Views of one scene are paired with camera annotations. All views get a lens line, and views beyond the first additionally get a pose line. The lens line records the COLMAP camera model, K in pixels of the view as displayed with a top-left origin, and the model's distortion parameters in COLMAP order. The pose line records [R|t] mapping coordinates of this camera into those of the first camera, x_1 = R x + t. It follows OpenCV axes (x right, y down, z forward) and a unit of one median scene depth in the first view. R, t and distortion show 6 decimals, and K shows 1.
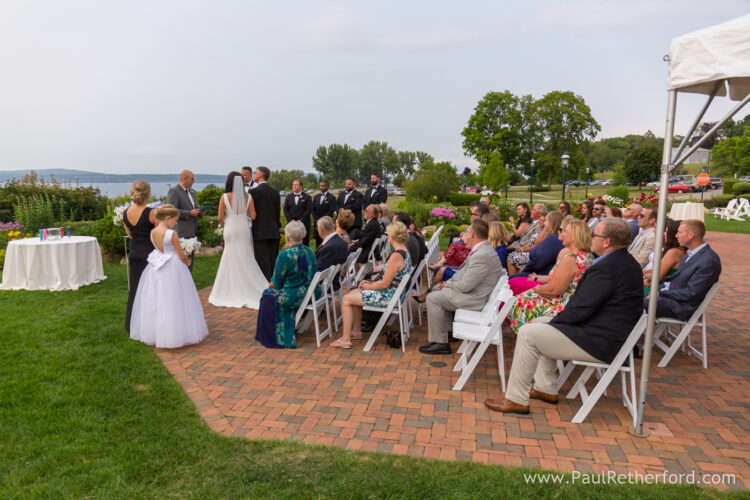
lens RADIAL K [[498.9, 0, 376.6], [0, 498.9, 257.2], [0, 0, 1]] dist [-0.010267, -0.018494]
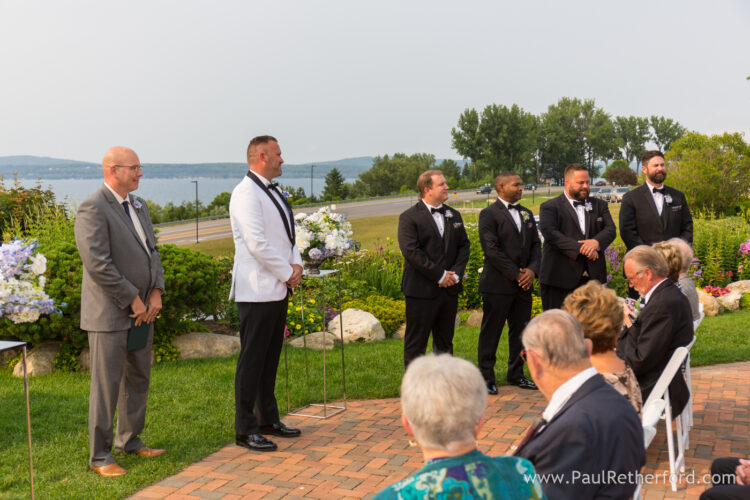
lens RADIAL K [[934.1, 0, 374.8], [0, 934.1, 249.6], [0, 0, 1]] dist [-0.039202, 0.000000]
pose [[0.978545, 0.010743, -0.205754, -0.021825], [-0.025184, 0.997388, -0.067695, -0.017484], [0.204490, 0.071425, 0.976259, 0.113253]]
